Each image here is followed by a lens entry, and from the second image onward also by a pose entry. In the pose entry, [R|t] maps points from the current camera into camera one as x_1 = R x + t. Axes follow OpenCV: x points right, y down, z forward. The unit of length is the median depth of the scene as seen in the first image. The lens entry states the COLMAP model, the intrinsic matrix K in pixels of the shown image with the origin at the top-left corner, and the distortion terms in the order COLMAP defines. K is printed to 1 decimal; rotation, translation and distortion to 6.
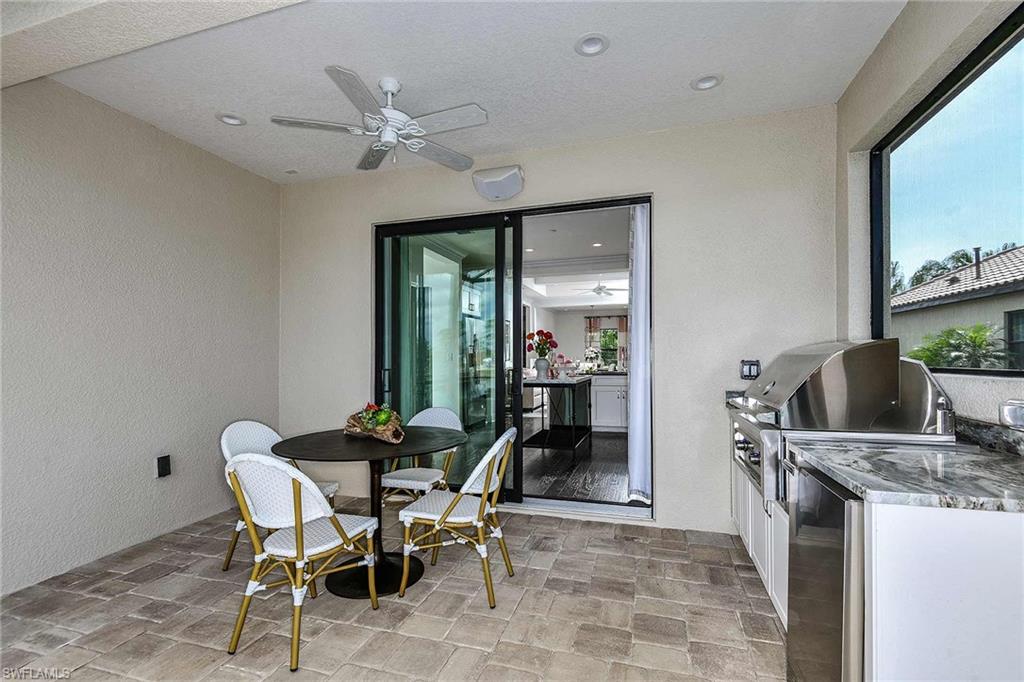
lens RADIAL K [[467.4, 0, 513.0], [0, 467.4, 337.5], [0, 0, 1]] dist [0.002942, -0.019924]
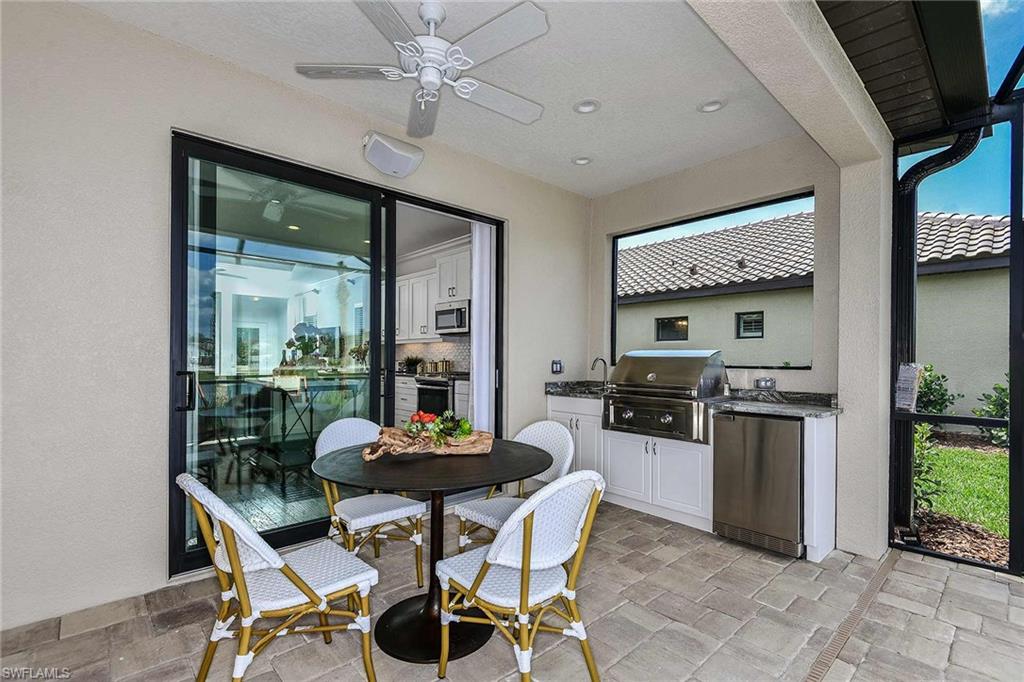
lens RADIAL K [[467.4, 0, 513.0], [0, 467.4, 337.5], [0, 0, 1]] dist [0.002942, -0.019924]
pose [[0.493055, 0.048993, 0.868617, -0.853048], [-0.047489, 0.998440, -0.029360, 0.032426], [-0.868701, -0.026773, 0.494613, 0.462145]]
